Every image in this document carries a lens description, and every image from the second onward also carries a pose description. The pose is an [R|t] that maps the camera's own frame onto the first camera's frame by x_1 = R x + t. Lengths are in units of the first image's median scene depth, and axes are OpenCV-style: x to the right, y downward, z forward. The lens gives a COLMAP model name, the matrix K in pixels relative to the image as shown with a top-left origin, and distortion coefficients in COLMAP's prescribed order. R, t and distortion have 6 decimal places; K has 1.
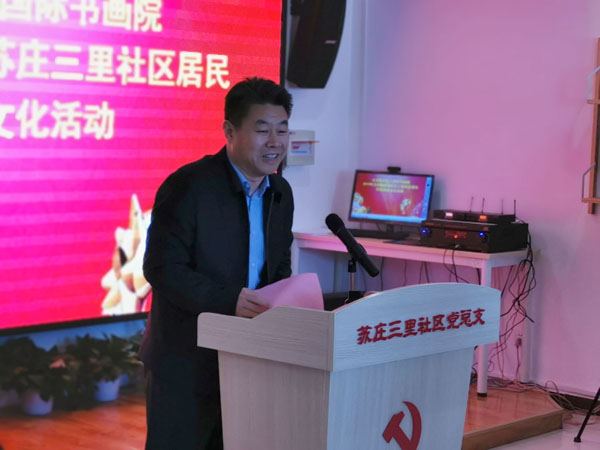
lens RADIAL K [[1328.8, 0, 300.0], [0, 1328.8, 225.0], [0, 0, 1]] dist [0.032091, -0.196326]
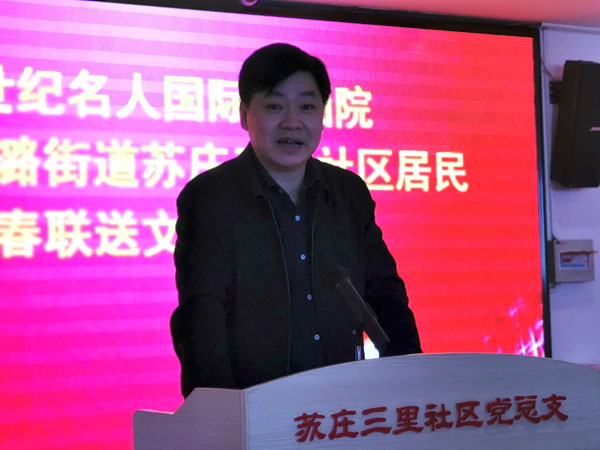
lens RADIAL K [[1328.8, 0, 300.0], [0, 1328.8, 225.0], [0, 0, 1]] dist [0.032091, -0.196326]
pose [[0.939808, -0.075771, -0.333197, 0.137004], [0.028087, 0.988935, -0.145667, 0.041188], [0.340548, 0.127540, 0.931537, 0.202504]]
